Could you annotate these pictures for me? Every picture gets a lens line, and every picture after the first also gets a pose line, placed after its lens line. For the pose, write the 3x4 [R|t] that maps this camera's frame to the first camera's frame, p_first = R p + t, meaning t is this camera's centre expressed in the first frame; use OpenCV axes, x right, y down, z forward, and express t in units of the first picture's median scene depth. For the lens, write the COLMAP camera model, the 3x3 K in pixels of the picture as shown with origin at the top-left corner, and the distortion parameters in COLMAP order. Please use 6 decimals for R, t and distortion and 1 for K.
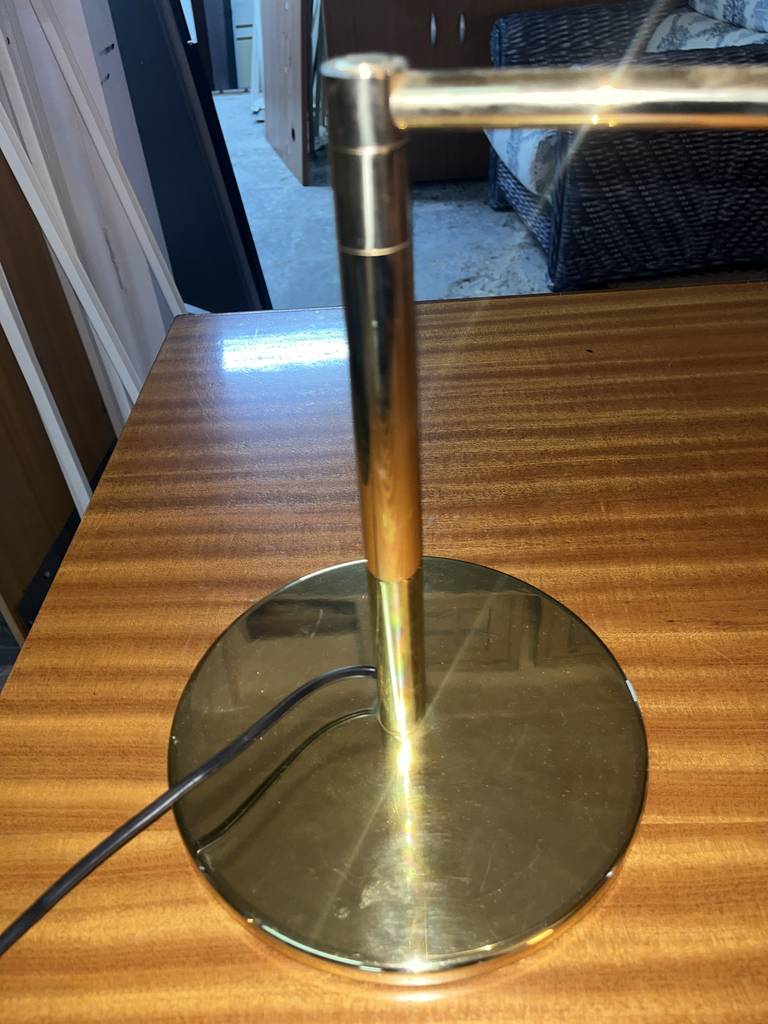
lens RADIAL K [[786.1, 0, 378.6], [0, 786.1, 518.7], [0, 0, 1]] dist [0.065279, -0.082410]
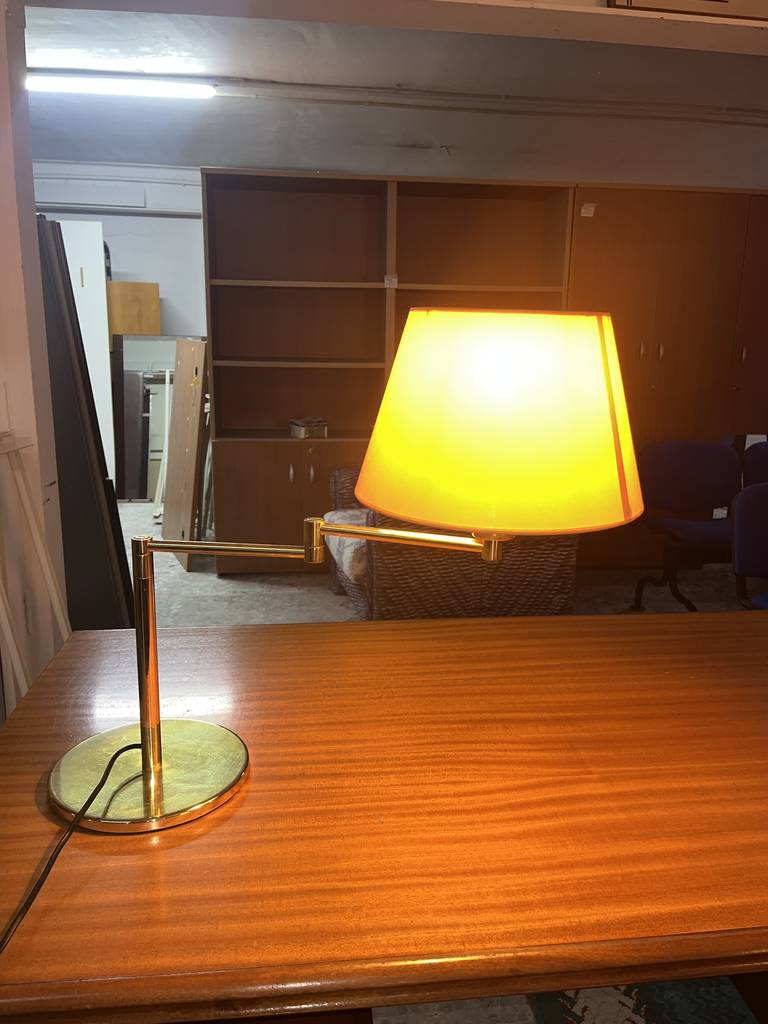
lens RADIAL K [[769.7, 0, 384.0], [0, 769.7, 512.0], [0, 0, 1]] dist [0.103006, -0.129938]
pose [[0.988628, 0.051966, 0.141116, 0.048202], [0.019540, 0.886051, -0.463175, 0.095063], [-0.149106, 0.460666, 0.874960, -0.218230]]
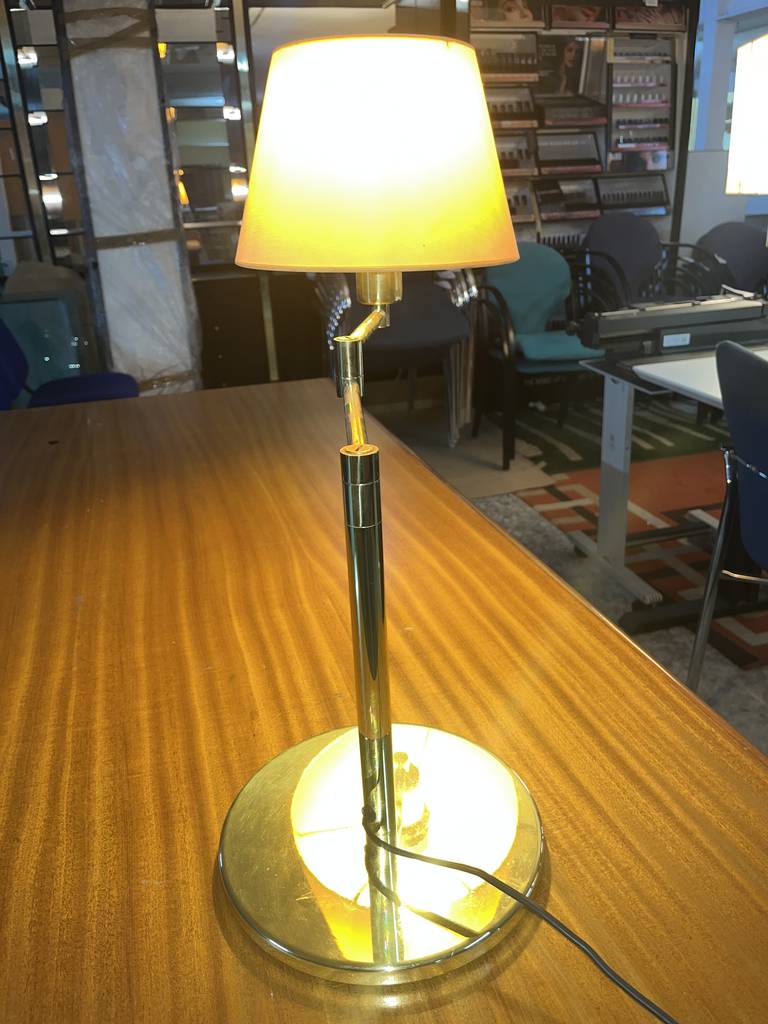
lens RADIAL K [[769.7, 0, 384.0], [0, 769.7, 512.0], [0, 0, 1]] dist [0.103006, -0.129938]
pose [[-0.297761, -0.309595, 0.903045, -0.158207], [0.654428, 0.622504, 0.429200, -0.102045], [-0.695027, 0.718777, 0.017250, 0.067965]]
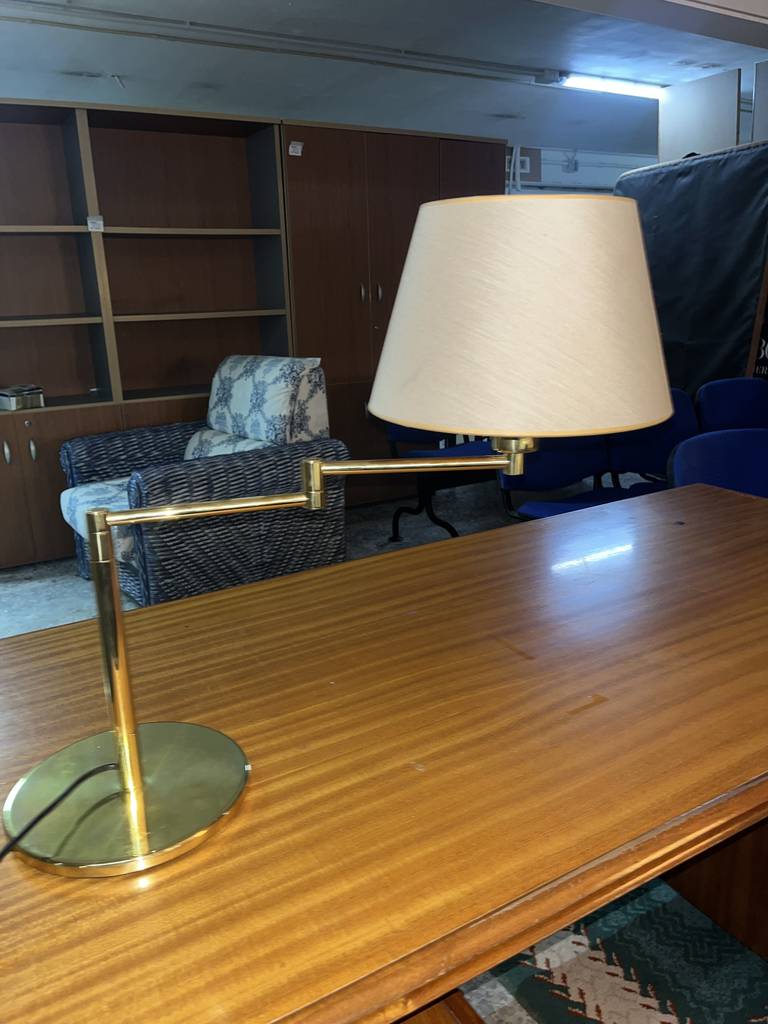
lens RADIAL K [[781.3, 0, 387.4], [0, 781.3, 521.6], [0, 0, 1]] dist [0.006652, -0.003827]
pose [[0.859702, -0.108208, 0.499204, -0.046826], [0.309176, 0.888179, -0.339924, 0.075676], [-0.406600, 0.446574, 0.797024, -0.163833]]
